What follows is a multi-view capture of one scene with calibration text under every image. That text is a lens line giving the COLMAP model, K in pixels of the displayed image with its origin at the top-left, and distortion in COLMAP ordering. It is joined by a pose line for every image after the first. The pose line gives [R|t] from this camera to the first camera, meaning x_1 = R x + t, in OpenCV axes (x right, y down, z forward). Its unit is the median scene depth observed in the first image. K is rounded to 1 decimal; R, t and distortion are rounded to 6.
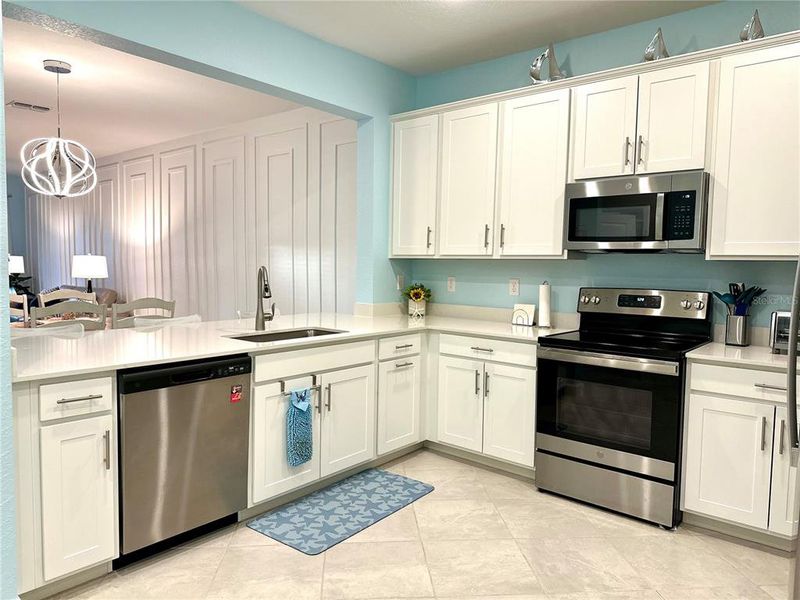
lens RADIAL K [[571.0, 0, 400.0], [0, 571.0, 300.0], [0, 0, 1]] dist [0.005291, -0.000448]
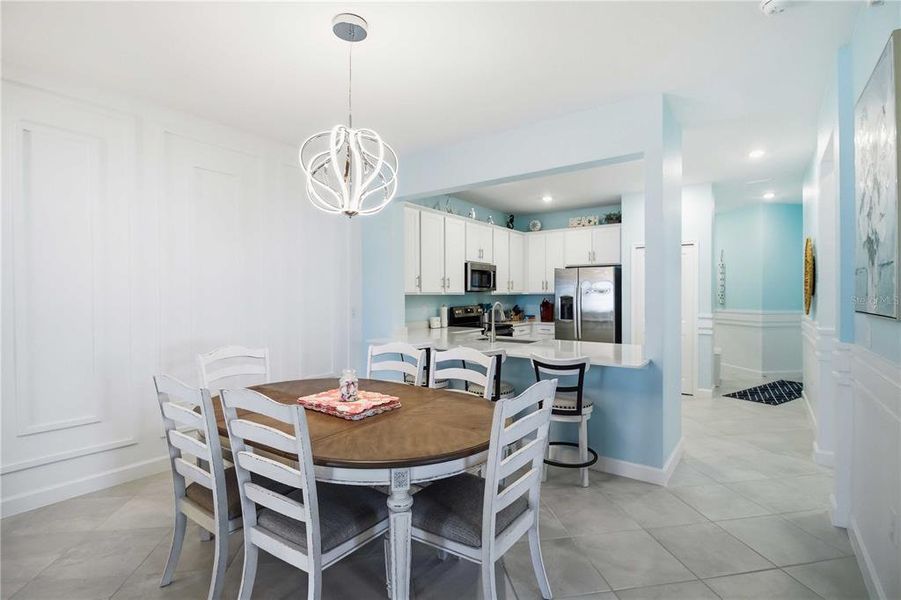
lens RADIAL K [[434.1, 0, 450.6], [0, 434.1, 298.1], [0, 0, 1]] dist [-0.003067, -0.001463]
pose [[-0.086728, -0.024152, 0.995939, -1.535394], [0.066455, 0.997339, 0.029973, -0.121930], [-0.994013, 0.068785, -0.084893, 1.286292]]
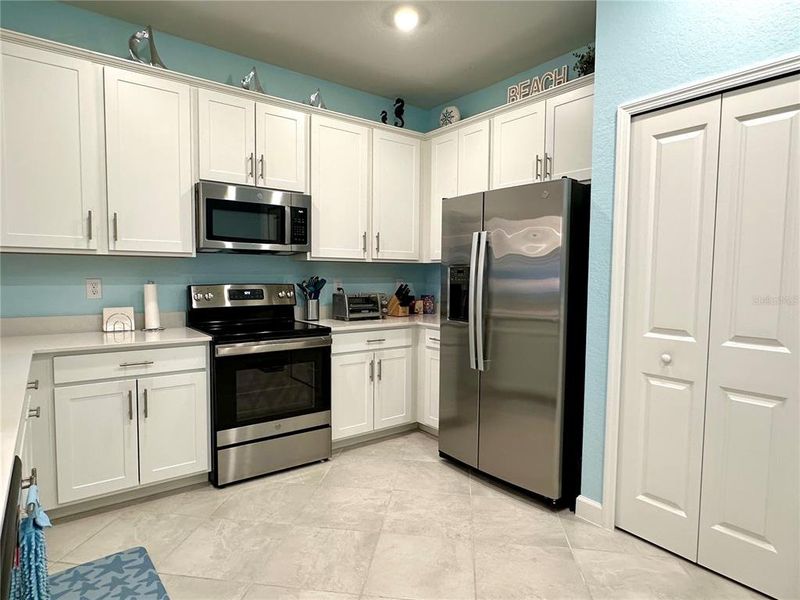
lens RADIAL K [[463.0, 0, 399.1], [0, 463.0, 304.1], [0, 0, 1]] dist [-0.002029, 0.000936]
pose [[0.205097, -0.076483, 0.975749, -0.463054], [0.057911, 0.996144, 0.065909, -0.024055], [-0.977027, 0.042989, 0.208735, 0.512978]]
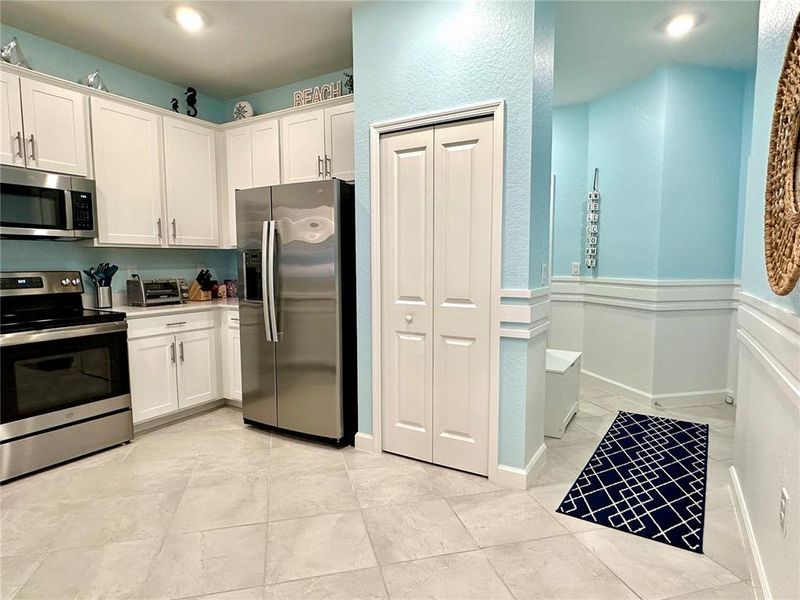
lens RADIAL K [[463.0, 0, 399.1], [0, 463.0, 304.1], [0, 0, 1]] dist [-0.002029, 0.000936]
pose [[-0.174168, -0.104580, 0.979147, -0.607720], [0.065666, 0.990898, 0.117515, -0.015360], [-0.982524, 0.084764, -0.165715, 0.449128]]
